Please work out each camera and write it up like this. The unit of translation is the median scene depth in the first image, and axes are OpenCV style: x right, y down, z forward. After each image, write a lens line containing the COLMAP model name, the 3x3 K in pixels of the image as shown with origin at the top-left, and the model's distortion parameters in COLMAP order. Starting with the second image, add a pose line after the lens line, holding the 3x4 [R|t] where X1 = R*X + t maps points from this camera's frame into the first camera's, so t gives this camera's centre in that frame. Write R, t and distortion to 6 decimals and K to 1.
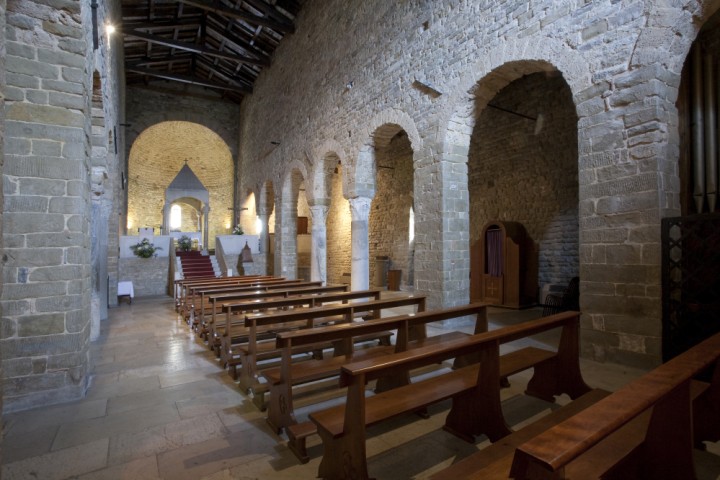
lens RADIAL K [[365.2, 0, 360.0], [0, 365.2, 240.0], [0, 0, 1]] dist [-0.071198, 0.030529]
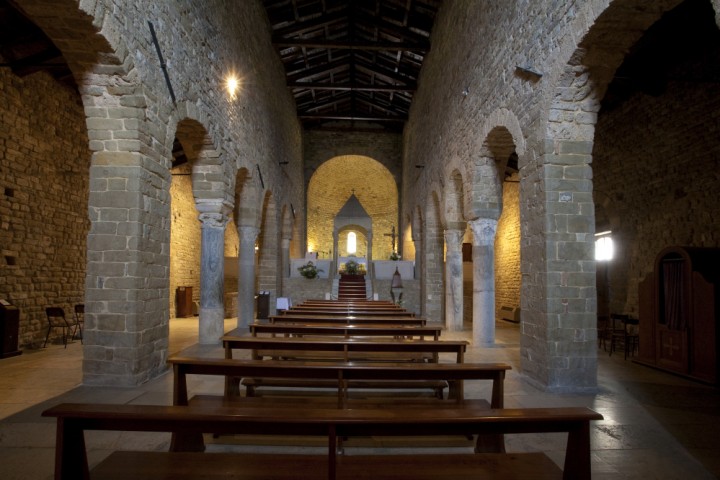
lens RADIAL K [[367.1, 0, 360.2], [0, 367.1, 256.1], [0, 0, 1]] dist [-0.072629, 0.032910]
pose [[0.859577, 0.017877, -0.510694, 0.195391], [-0.034017, 0.999173, -0.022278, -0.000557], [0.509873, 0.036522, 0.859474, 0.124704]]
